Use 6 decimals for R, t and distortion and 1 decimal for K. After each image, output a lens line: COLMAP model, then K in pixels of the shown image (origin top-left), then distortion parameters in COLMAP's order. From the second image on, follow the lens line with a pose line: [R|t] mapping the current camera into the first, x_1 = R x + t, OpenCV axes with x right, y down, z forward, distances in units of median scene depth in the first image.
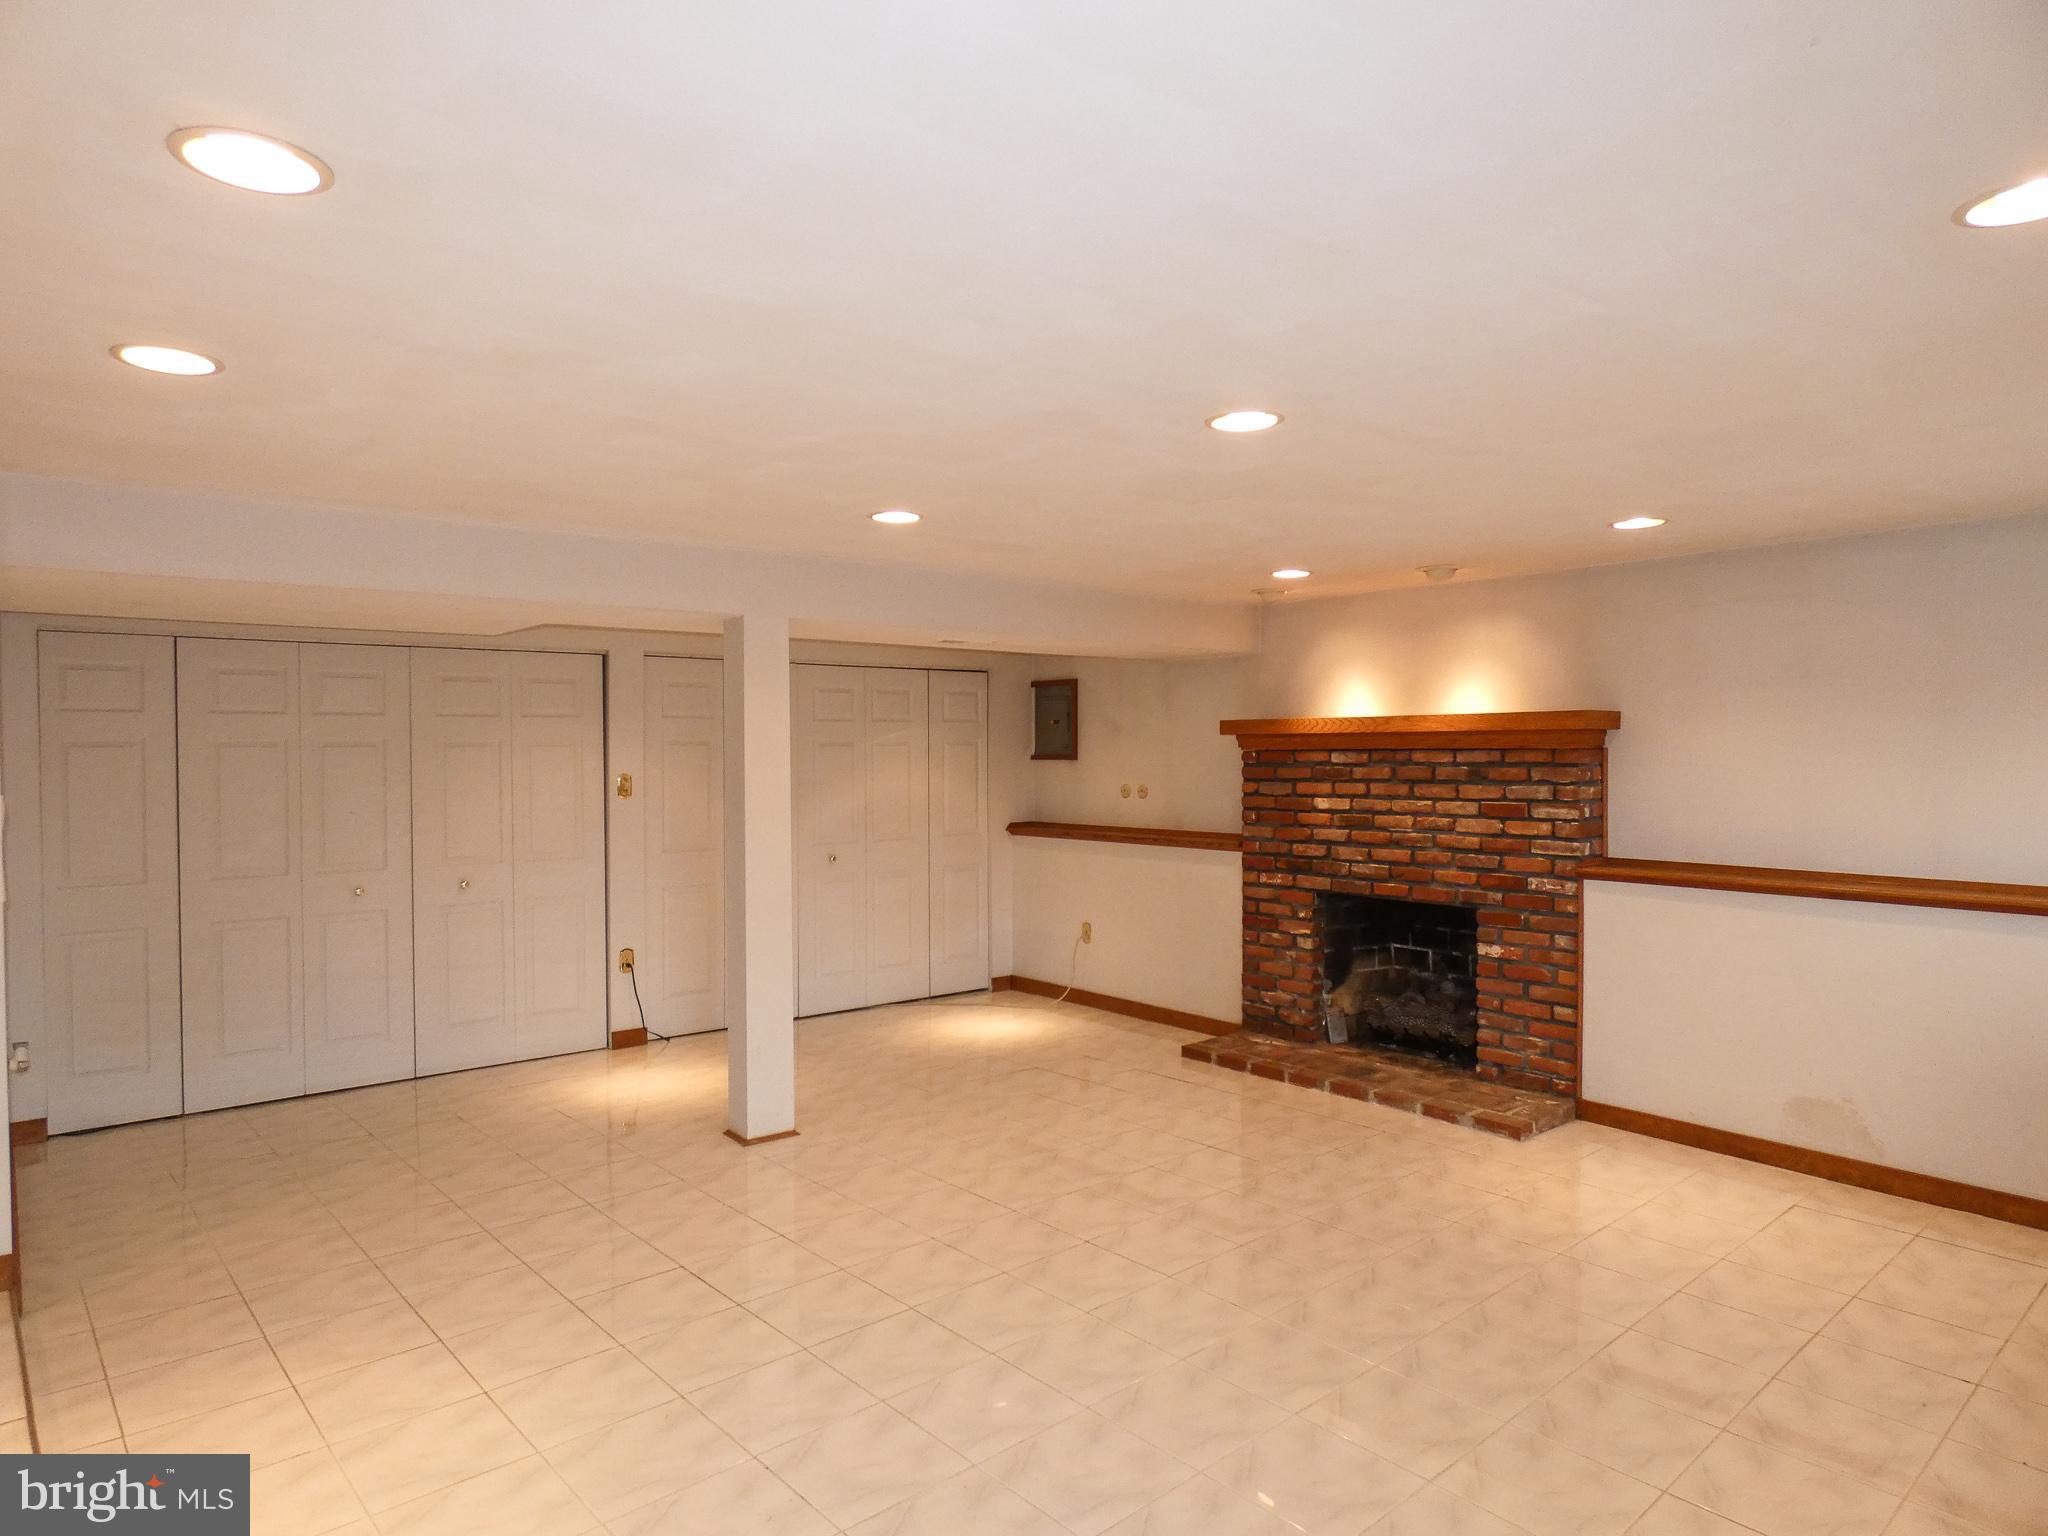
lens RADIAL K [[1239.5, 0, 1020.6], [0, 1239.5, 761.5], [0, 0, 1]] dist [0.004470, -0.001192]
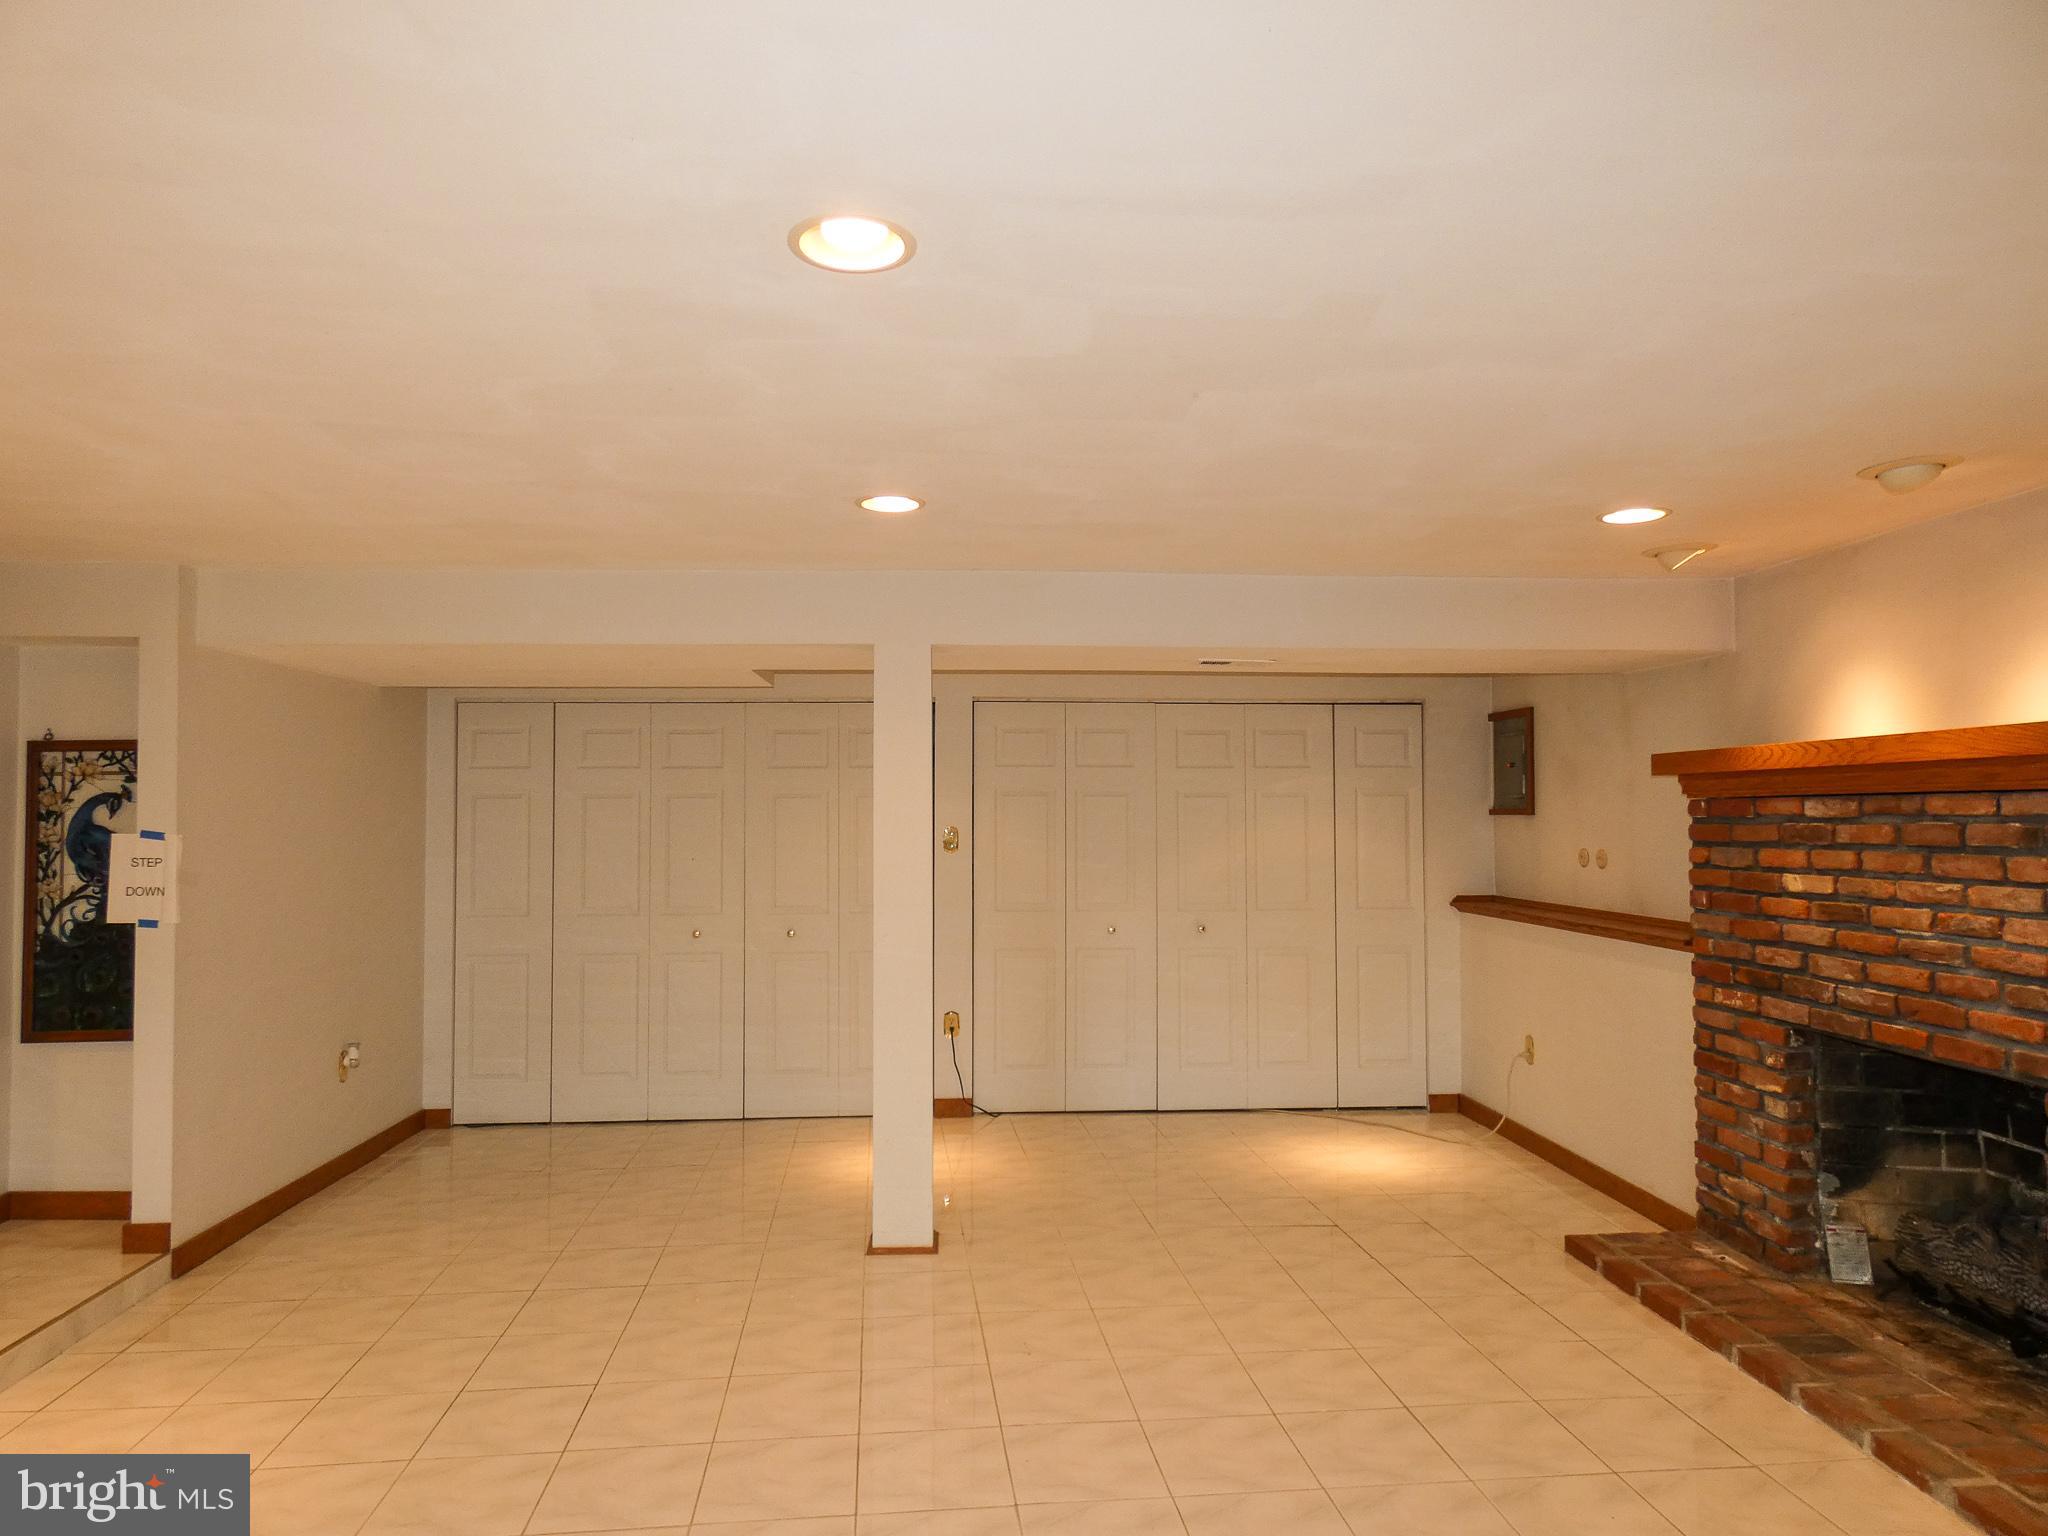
lens RADIAL K [[1239.5, 0, 1005.2], [0, 1239.5, 771.7], [0, 0, 1]] dist [0.004470, -0.001192]
pose [[0.810627, -0.017939, -0.585288, 0.295062], [-0.006223, 0.999210, -0.039244, 0.005505], [0.585530, 0.035455, 0.809875, 0.275719]]
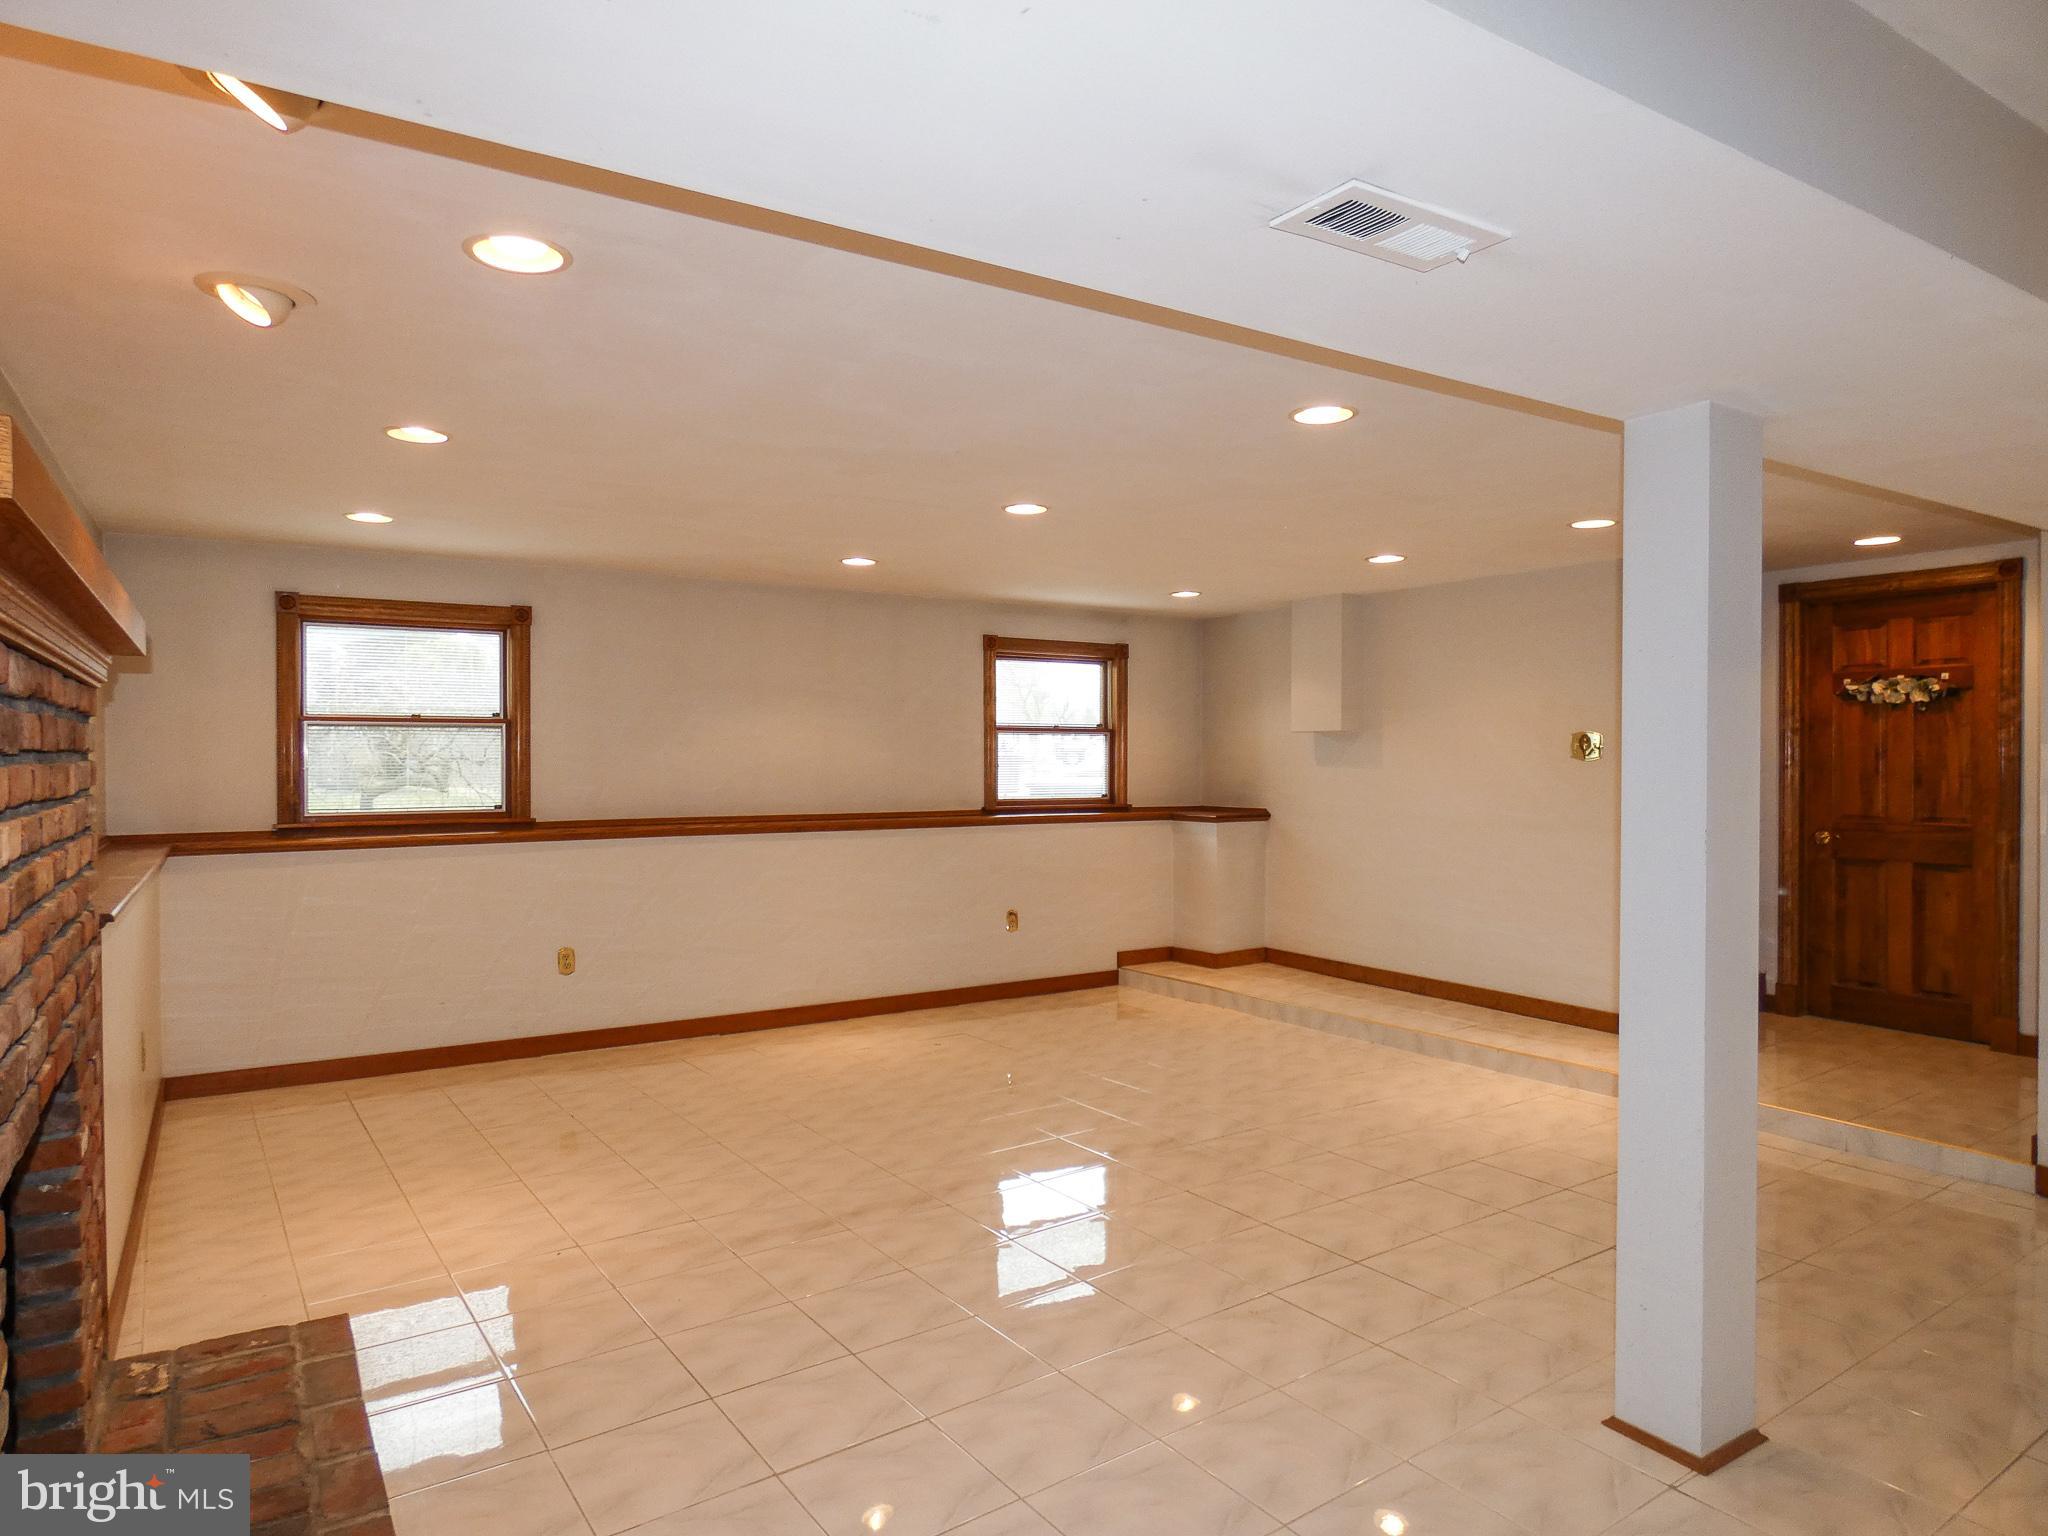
lens RADIAL K [[1239.5, 0, 1011.1], [0, 1239.5, 778.7], [0, 0, 1]] dist [0.004470, -0.001192]
pose [[-0.991854, 0.002692, 0.127349, -0.001551], [0.006274, 0.999596, 0.027735, 0.012576], [-0.127222, 0.028308, -0.991470, 1.265729]]
